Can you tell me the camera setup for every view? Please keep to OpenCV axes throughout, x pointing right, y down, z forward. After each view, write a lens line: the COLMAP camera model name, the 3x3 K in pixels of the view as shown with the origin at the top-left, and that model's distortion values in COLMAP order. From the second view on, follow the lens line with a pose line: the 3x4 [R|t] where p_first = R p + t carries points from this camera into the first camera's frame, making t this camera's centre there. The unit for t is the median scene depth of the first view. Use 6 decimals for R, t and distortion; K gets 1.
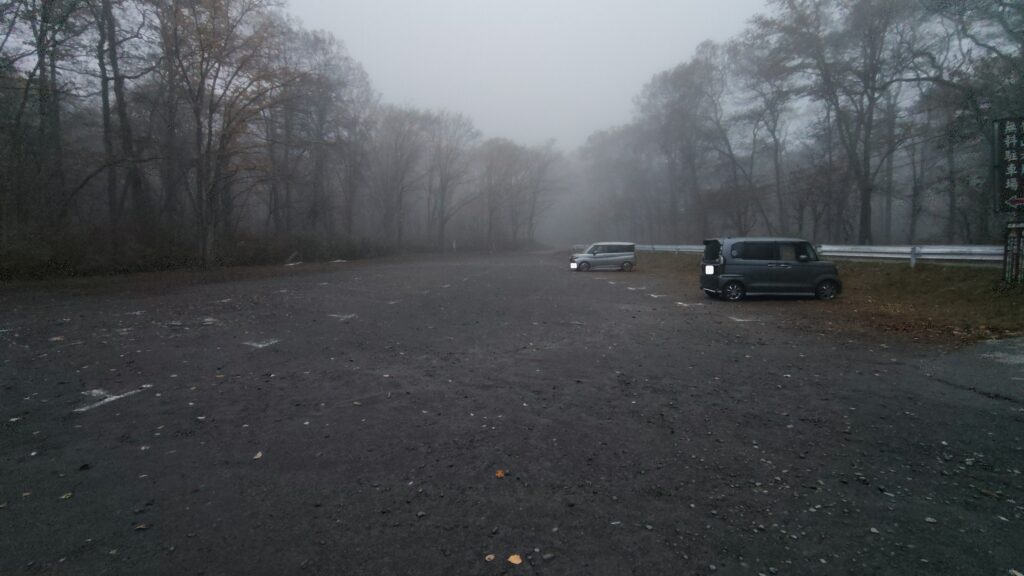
lens RADIAL K [[488.3, 0, 512.4], [0, 488.3, 292.1], [0, 0, 1]] dist [0.004453, 0.001384]
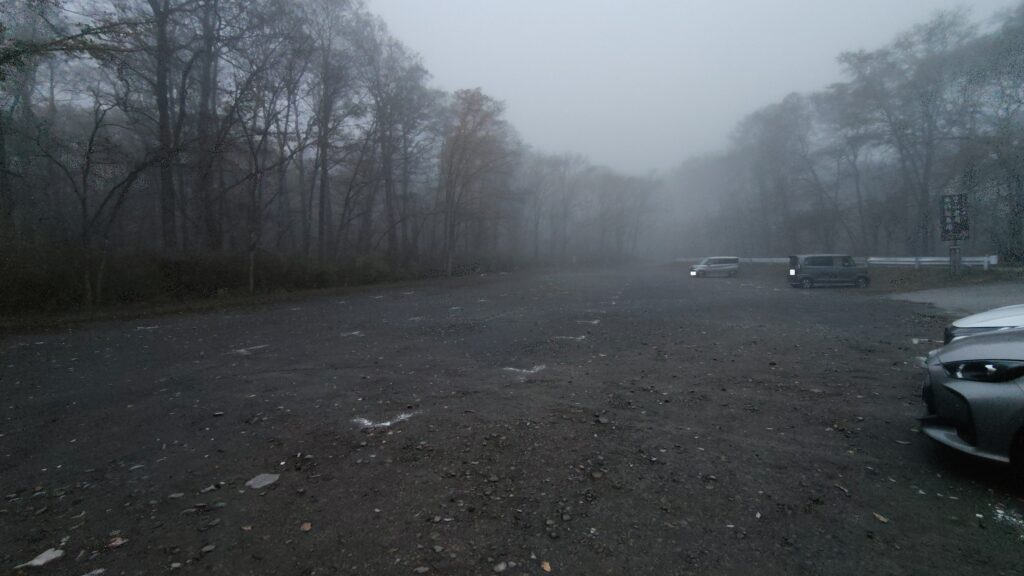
lens RADIAL K [[488.3, 0, 511.4], [0, 488.3, 288.8], [0, 0, 1]] dist [0.004453, 0.001384]
pose [[0.987410, -0.004111, -0.158128, -0.172906], [-0.001509, 0.999372, -0.035404, 0.041884], [0.158174, 0.035197, 0.986784, -0.485406]]
